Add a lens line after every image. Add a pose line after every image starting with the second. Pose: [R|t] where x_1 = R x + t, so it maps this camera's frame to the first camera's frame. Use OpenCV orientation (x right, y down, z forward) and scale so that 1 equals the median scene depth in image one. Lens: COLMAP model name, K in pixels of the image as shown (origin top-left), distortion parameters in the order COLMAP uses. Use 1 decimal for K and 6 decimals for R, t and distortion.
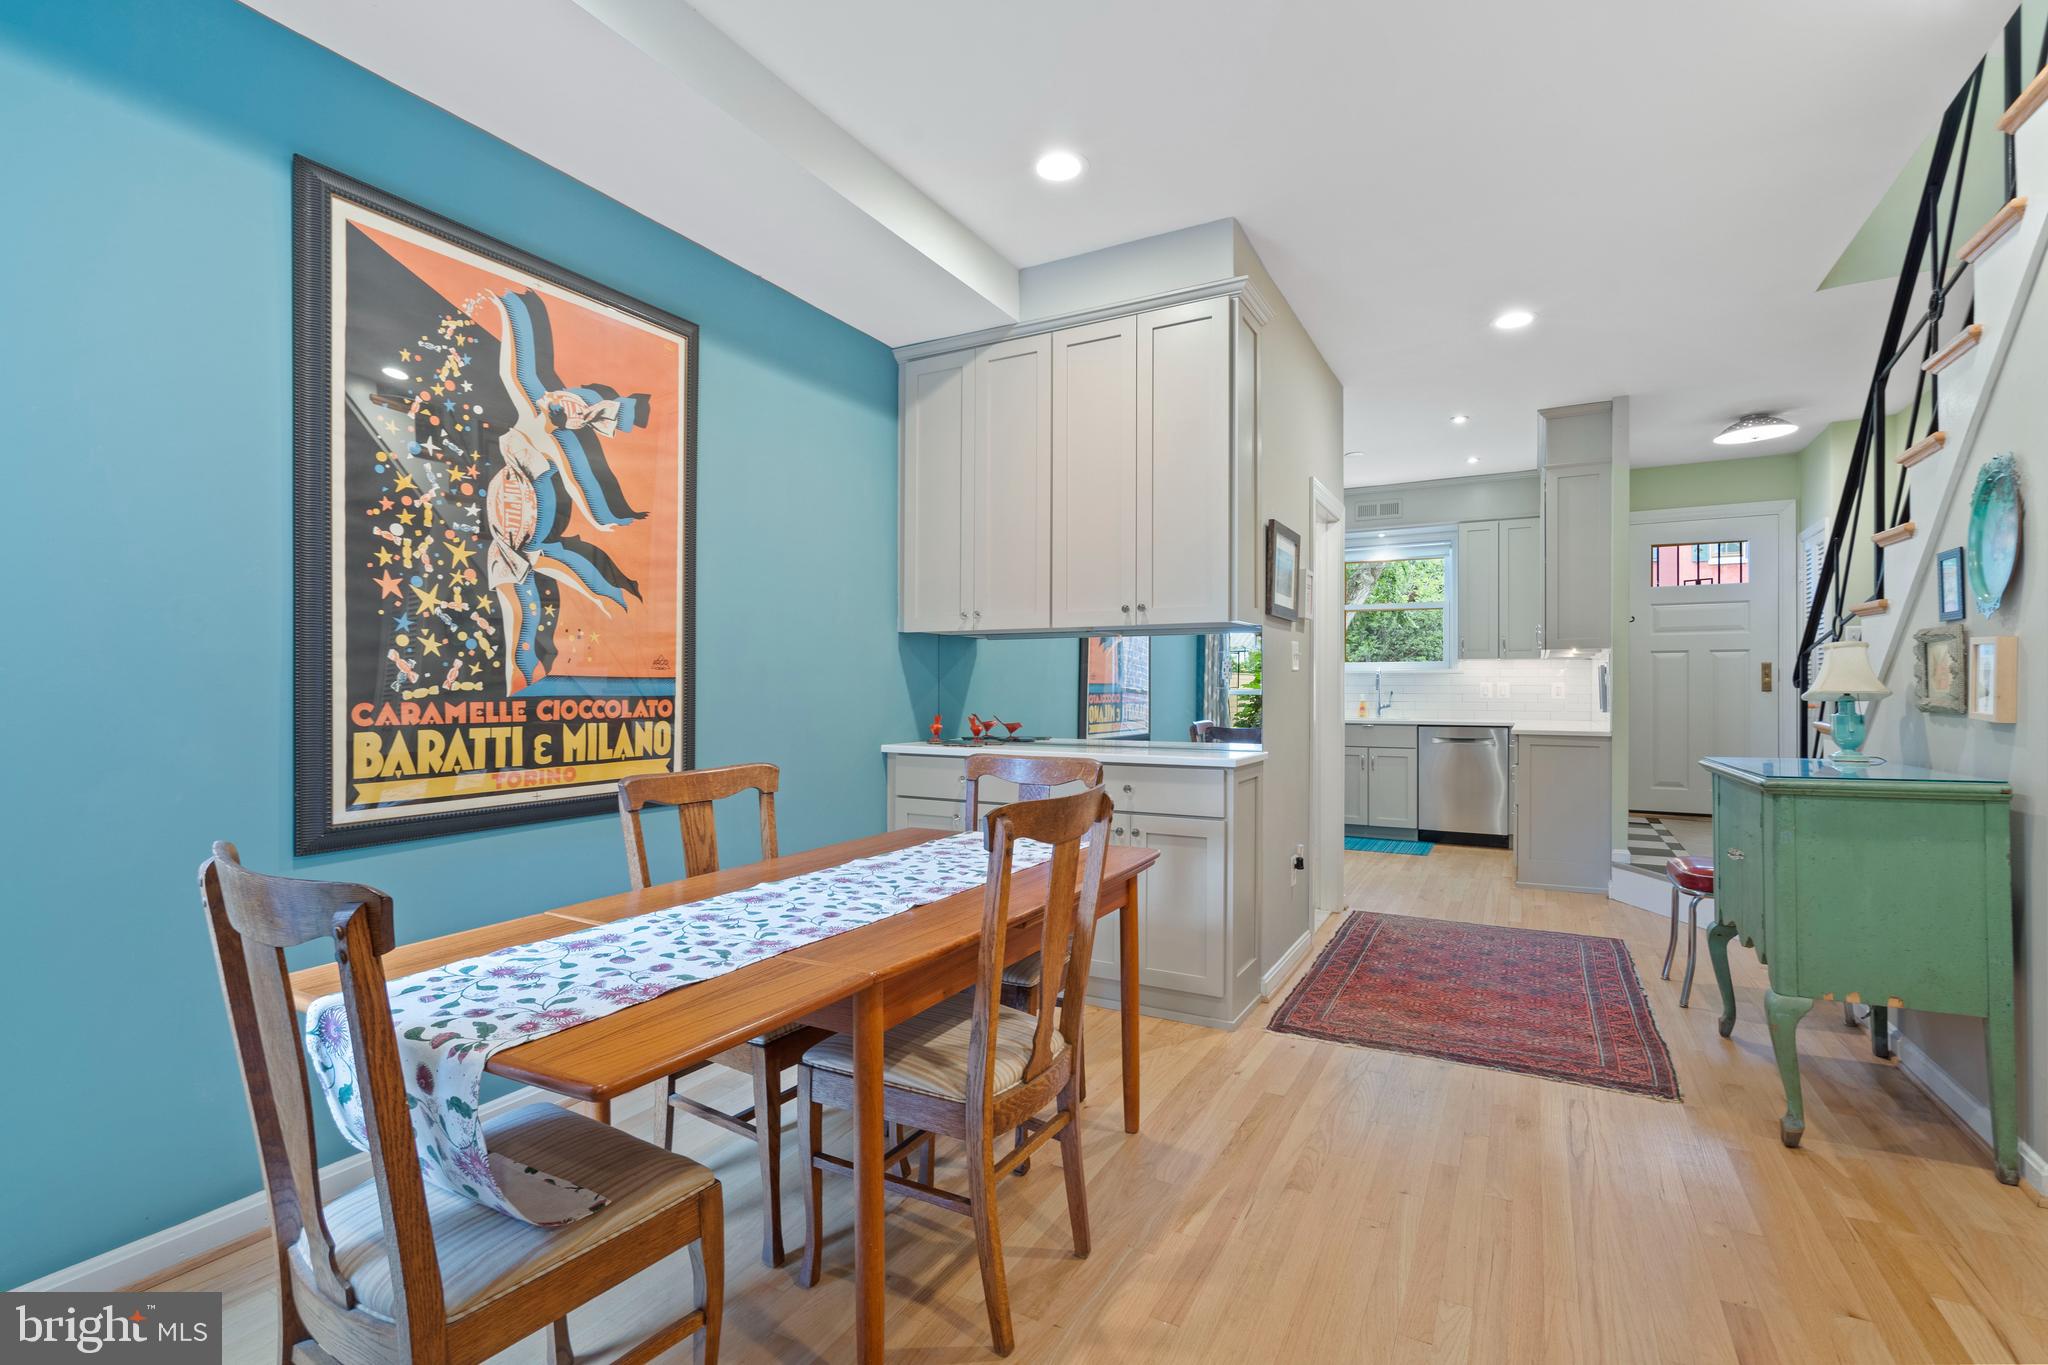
lens RADIAL K [[944.9, 0, 1018.3], [0, 944.9, 683.5], [0, 0, 1]] dist [-0.001378, -0.000224]
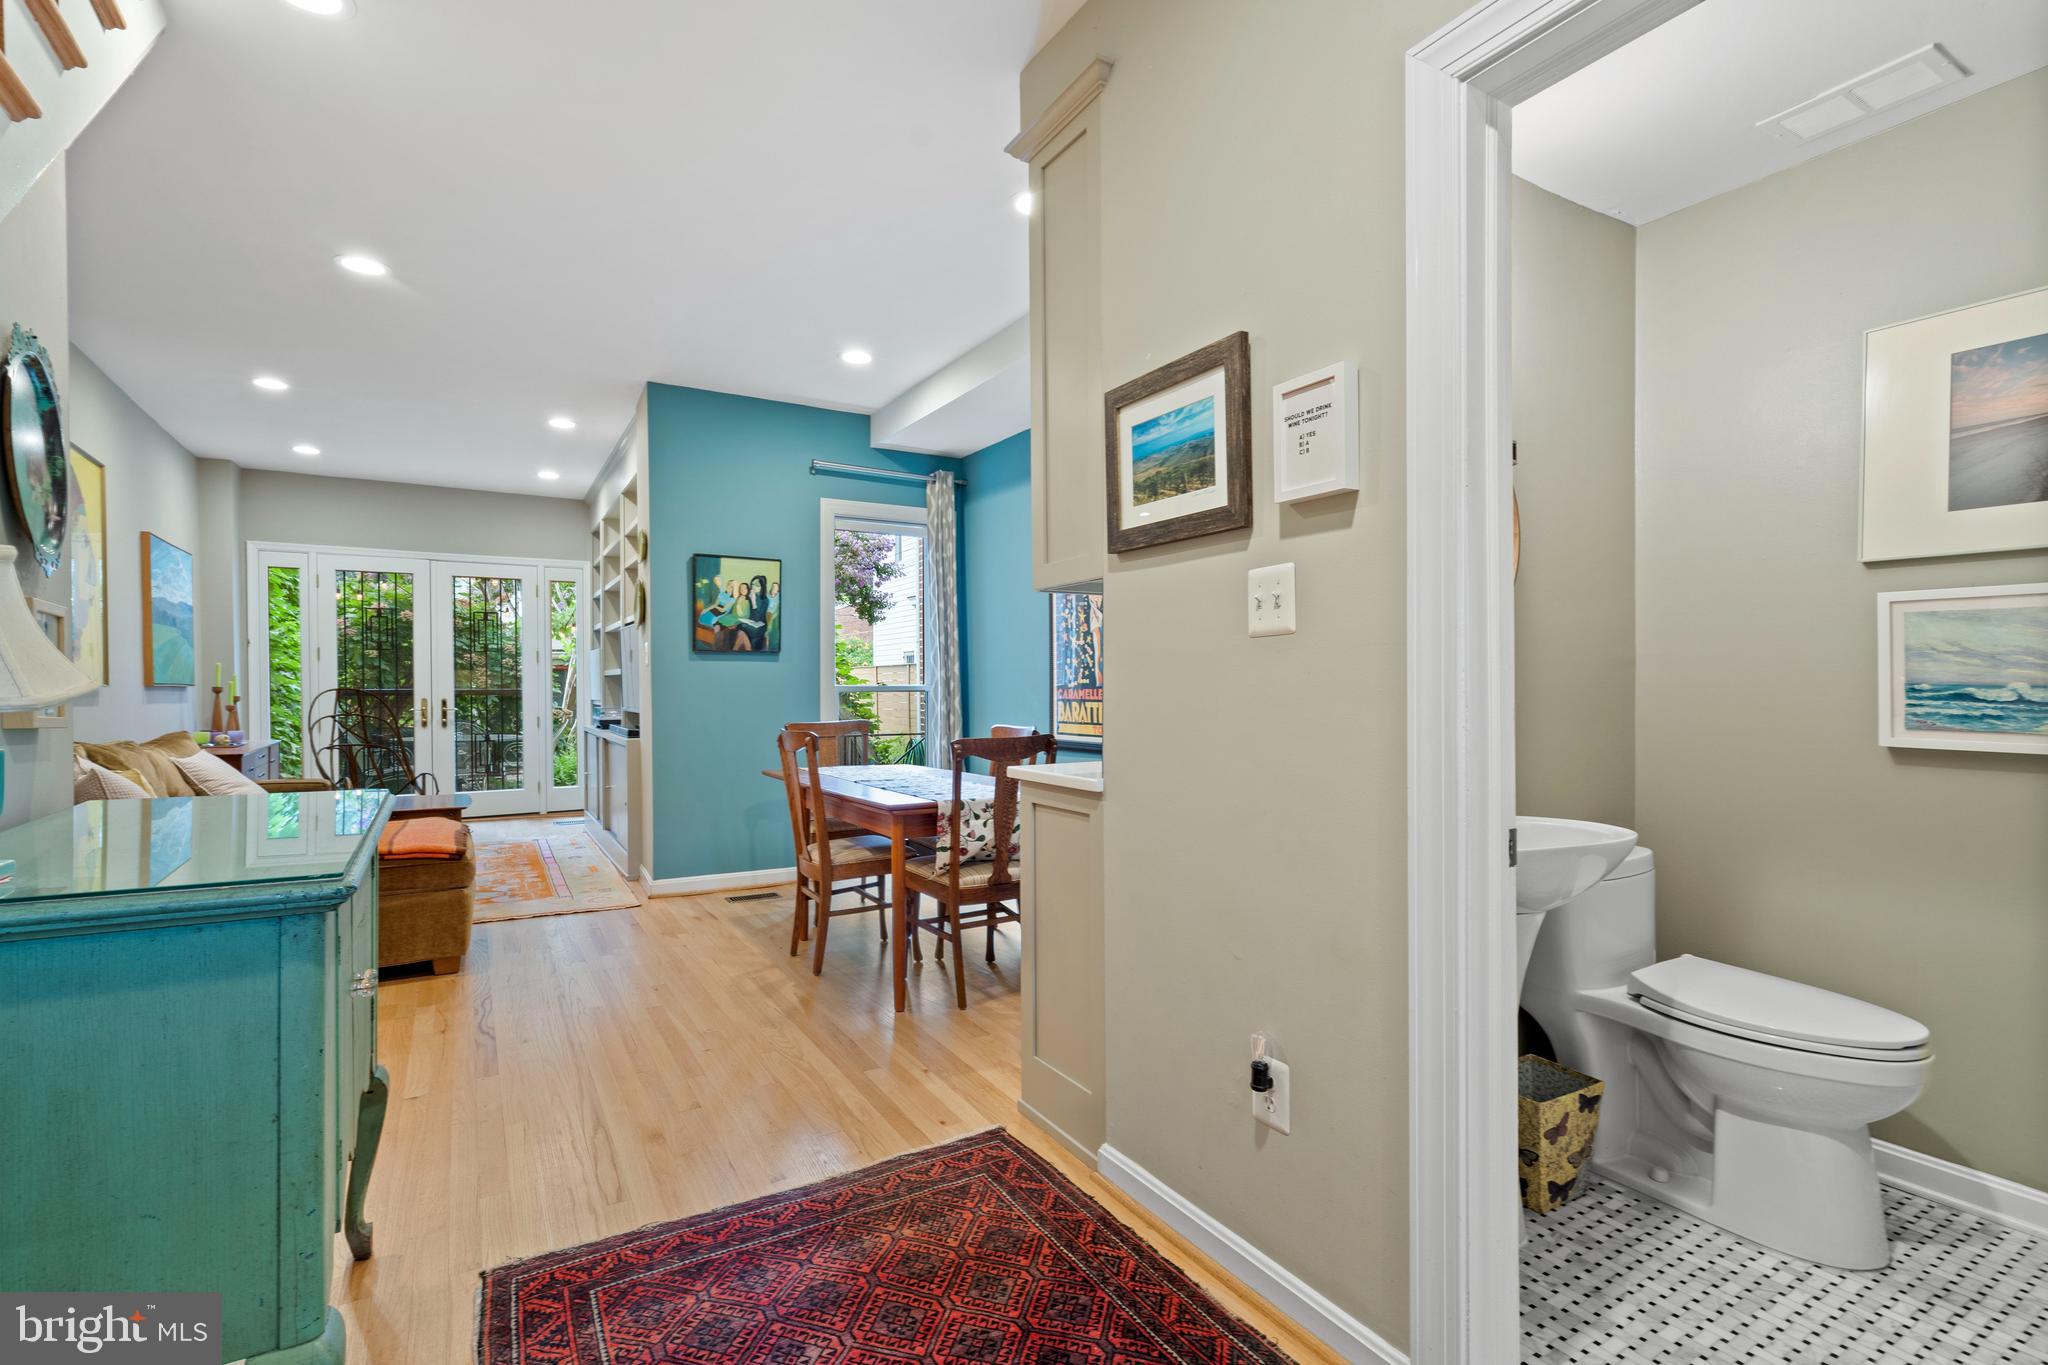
lens RADIAL K [[944.9, 0, 1018.3], [0, 944.9, 683.5], [0, 0, 1]] dist [-0.001378, -0.000224]
pose [[-0.513860, -0.001925, -0.857872, 1.209862], [0.006394, 0.999961, -0.006074, 0.019074], [0.857850, -0.008607, -0.513828, 1.875178]]
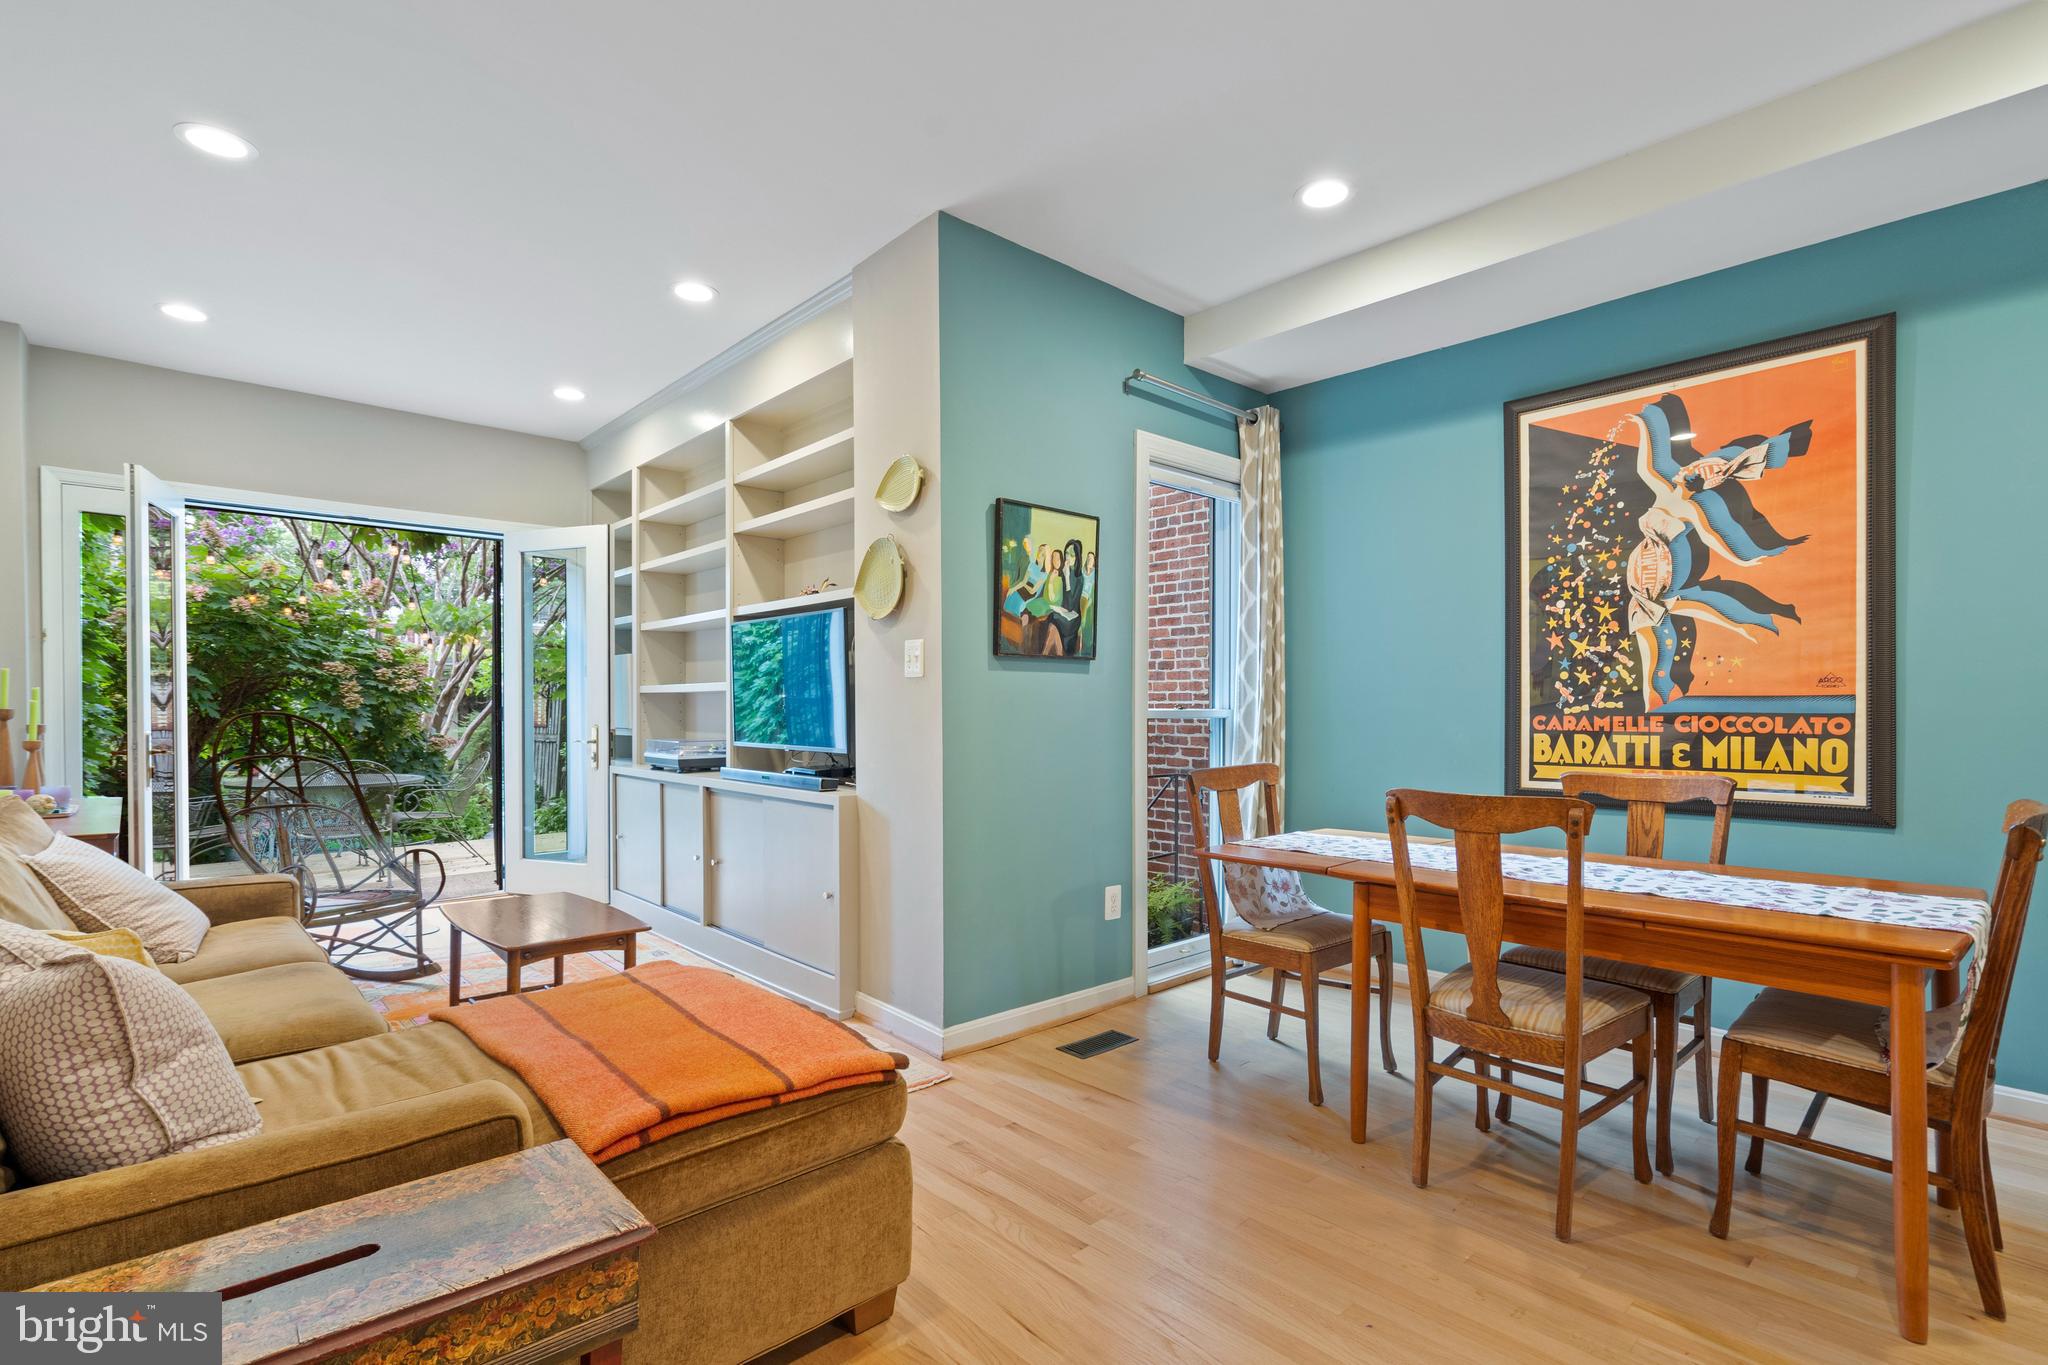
lens RADIAL K [[951.1, 0, 1027.1], [0, 951.1, 713.2], [0, 0, 1]] dist [-0.000423, -0.000057]
pose [[-0.323589, 0.004337, -0.946188, 1.012702], [0.004230, 0.999986, 0.003137, 0.006966], [0.946188, -0.002987, -0.323603, 0.617950]]
